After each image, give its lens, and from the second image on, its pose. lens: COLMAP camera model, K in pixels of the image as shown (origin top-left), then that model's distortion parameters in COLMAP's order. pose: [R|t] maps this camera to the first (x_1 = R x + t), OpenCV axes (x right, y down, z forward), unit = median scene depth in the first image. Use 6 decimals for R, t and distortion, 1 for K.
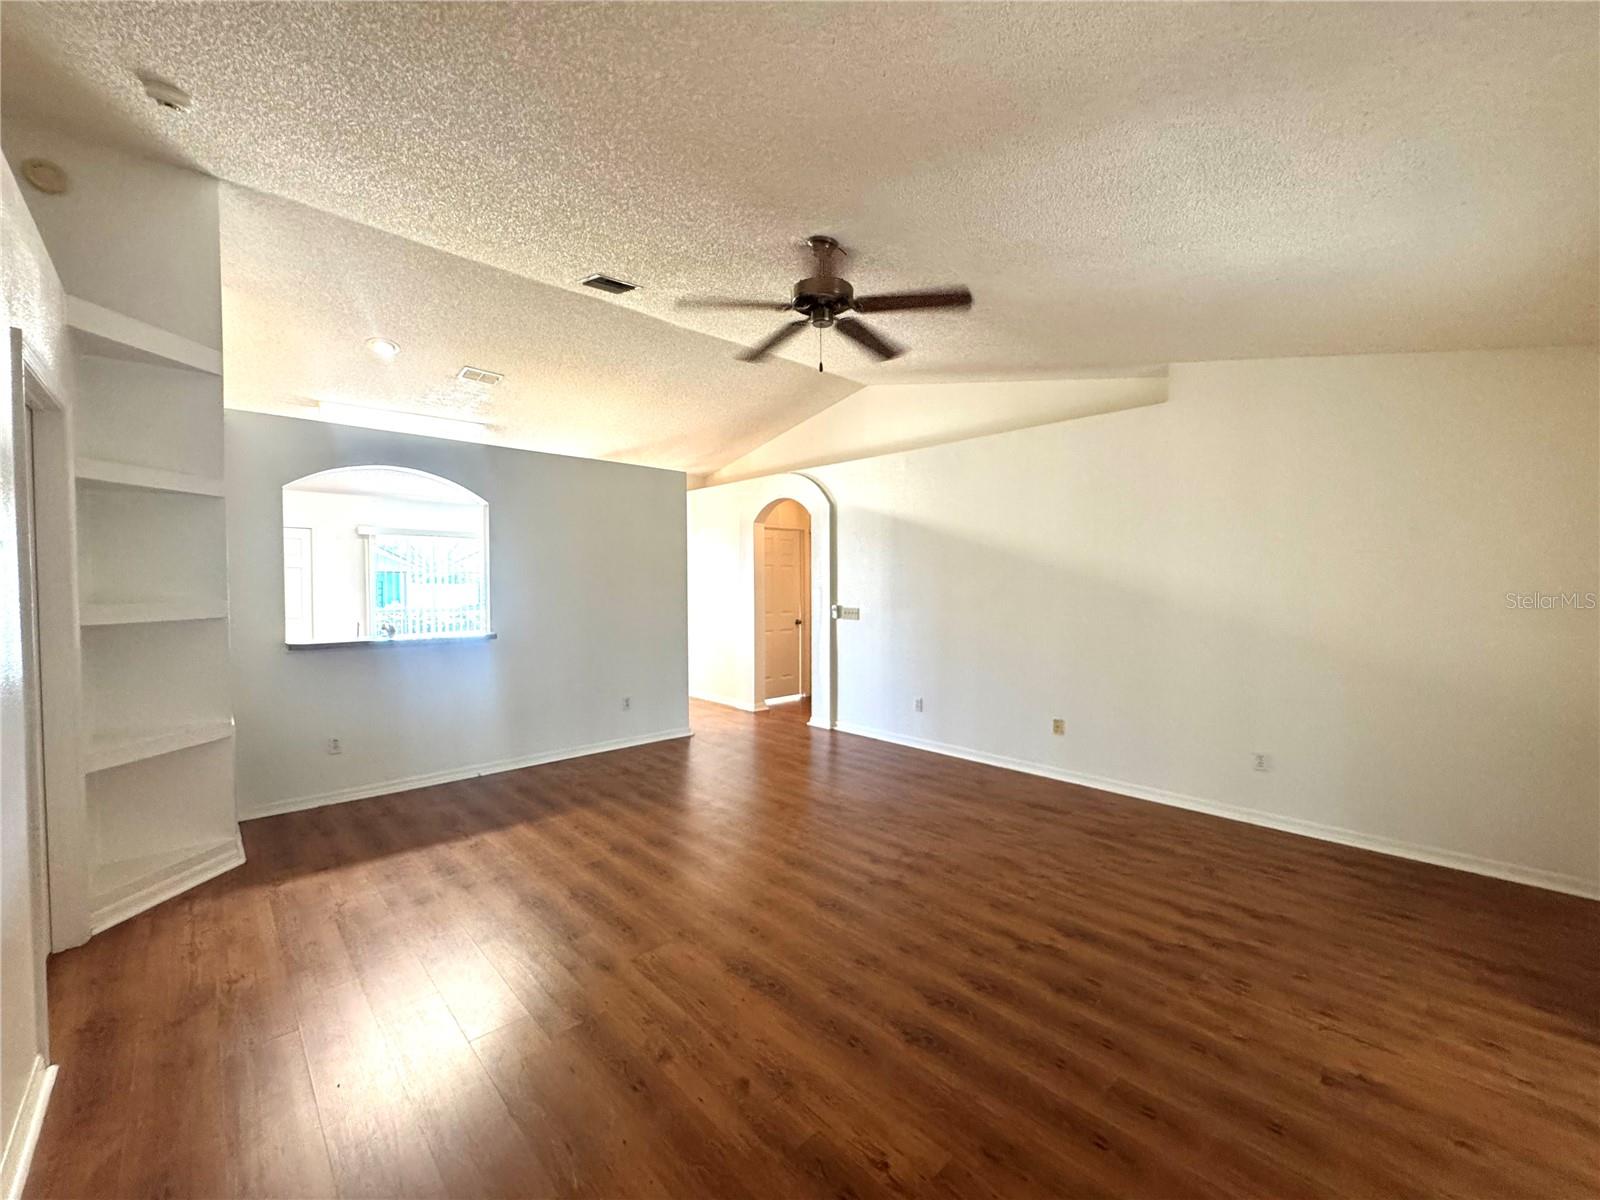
lens RADIAL K [[641.5, 0, 800.0], [0, 641.5, 600.0], [0, 0, 1]] dist [-0.002003, -0.000034]
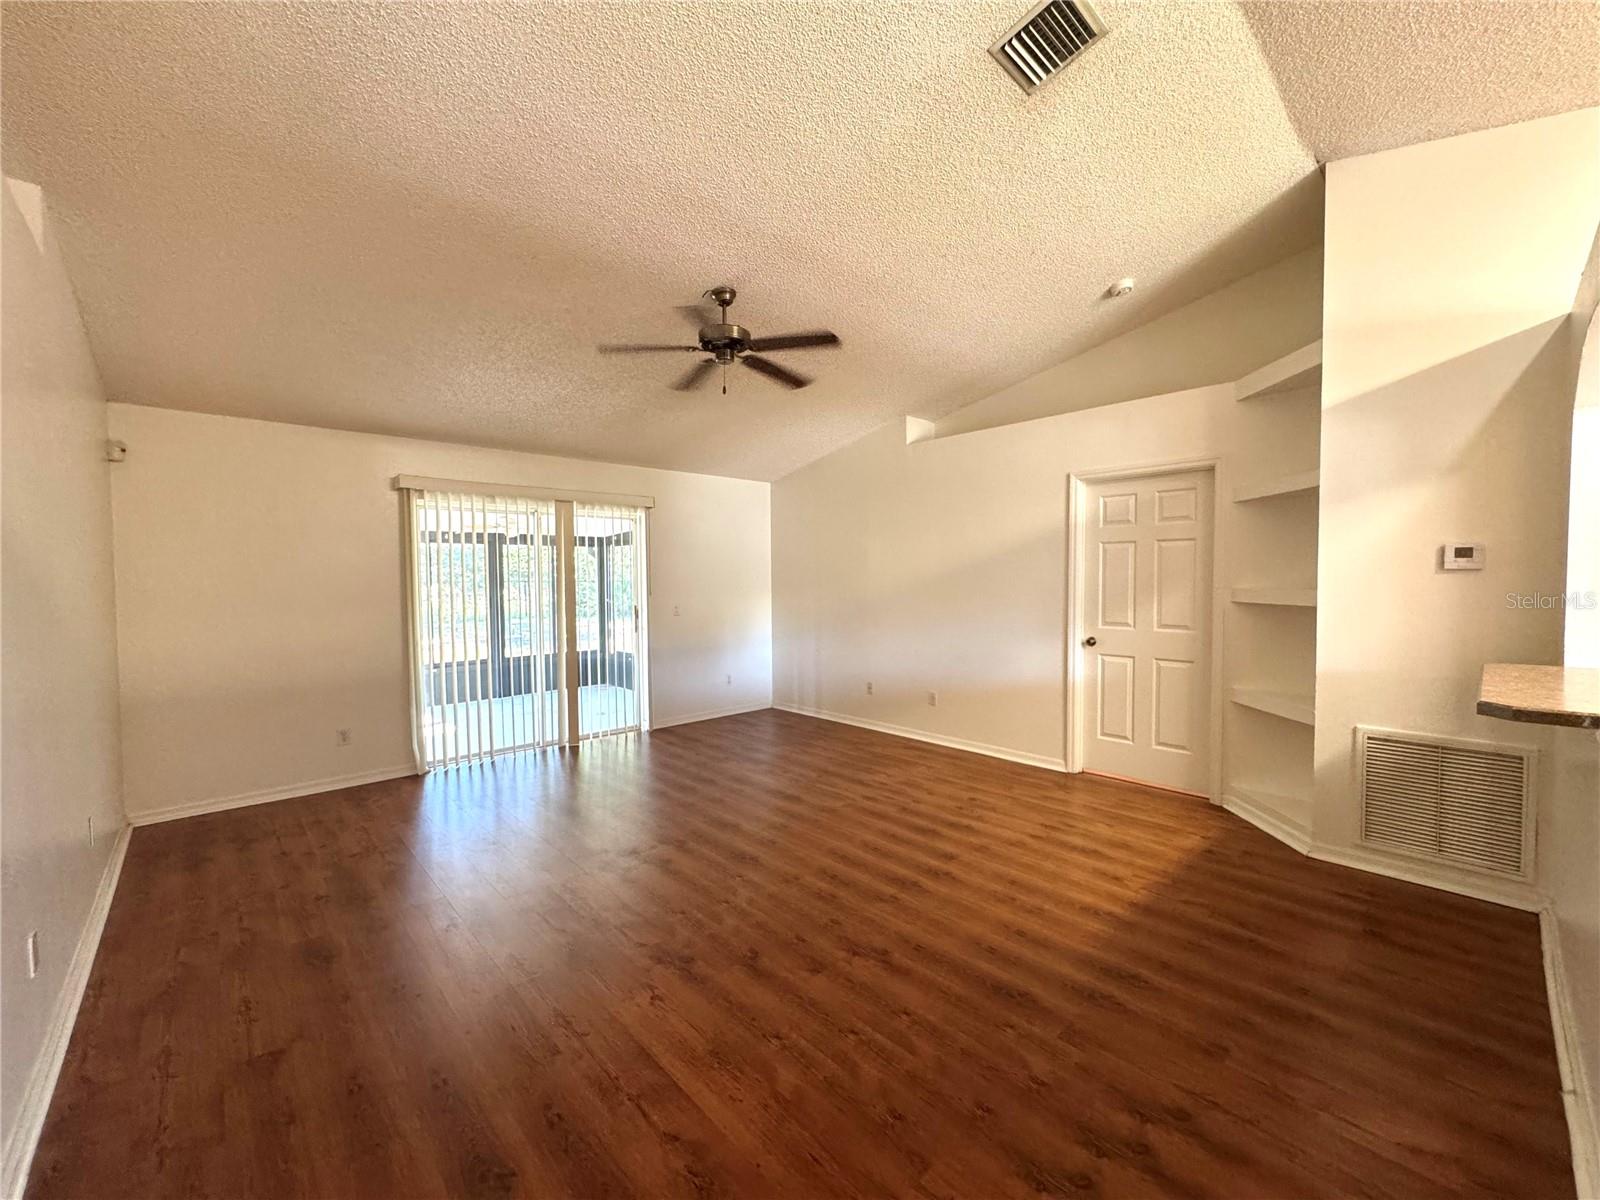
lens RADIAL K [[643.0, 0, 800.0], [0, 643.0, 600.0], [0, 0, 1]] dist [0.013106, -0.000016]
pose [[-0.999920, 0.009923, 0.007785, -0.095986], [0.010368, 0.998182, 0.059374, -0.047195], [-0.007181, 0.059450, -0.998205, 1.909510]]
